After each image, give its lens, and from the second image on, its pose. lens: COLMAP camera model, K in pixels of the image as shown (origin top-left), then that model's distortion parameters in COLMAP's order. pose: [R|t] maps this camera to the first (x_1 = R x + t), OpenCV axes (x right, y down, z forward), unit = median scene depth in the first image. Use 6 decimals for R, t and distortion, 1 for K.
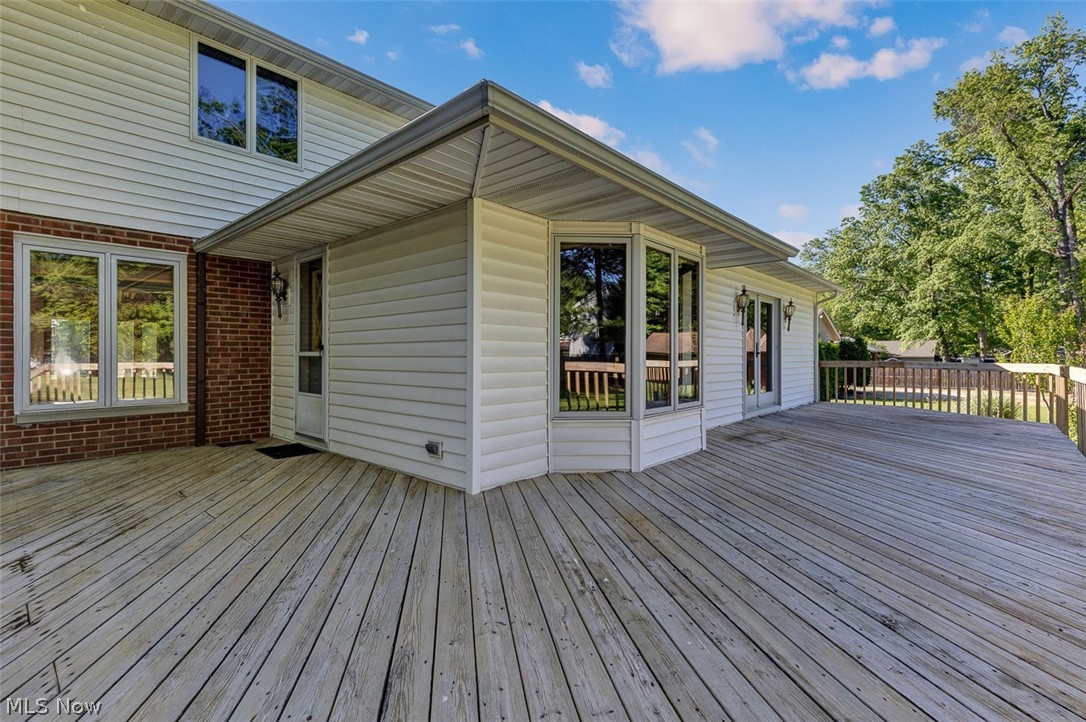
lens RADIAL K [[497.1, 0, 544.6], [0, 497.1, 356.8], [0, 0, 1]] dist [0.000255, -0.000040]
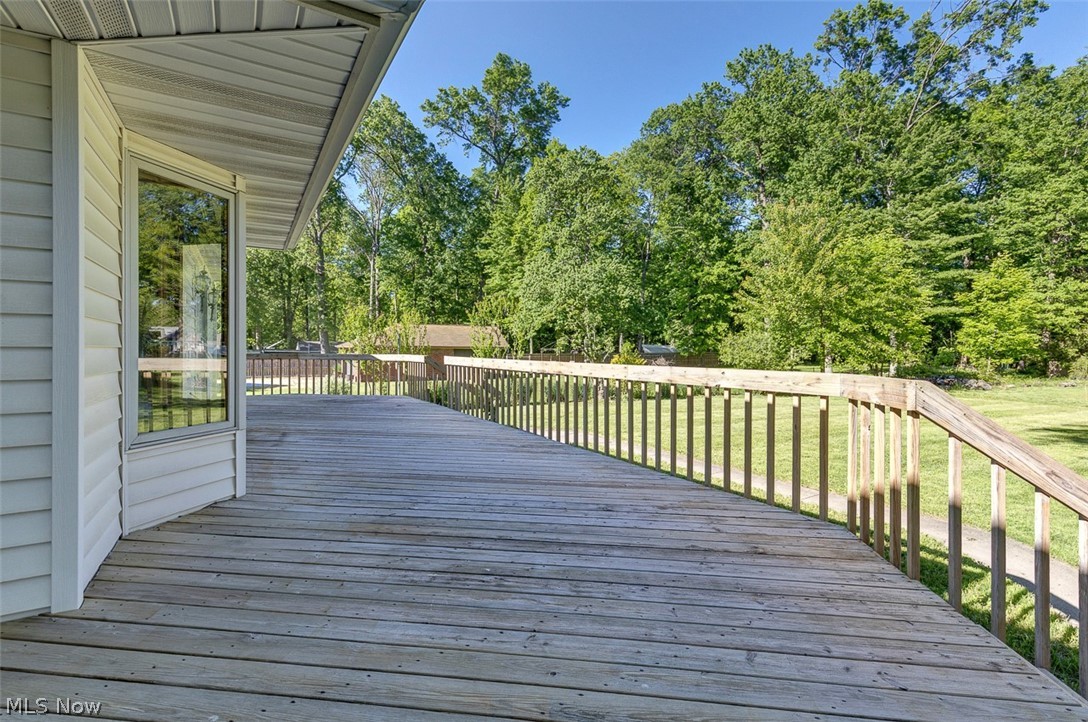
lens RADIAL K [[498.1, 0, 545.6], [0, 498.1, 356.8], [0, 0, 1]] dist [0.000255, -0.000040]
pose [[0.291019, -0.011017, 0.956654, -0.425815], [-0.004189, 0.999909, 0.012789, 0.000239], [-0.956708, -0.007729, 0.290946, 0.312823]]
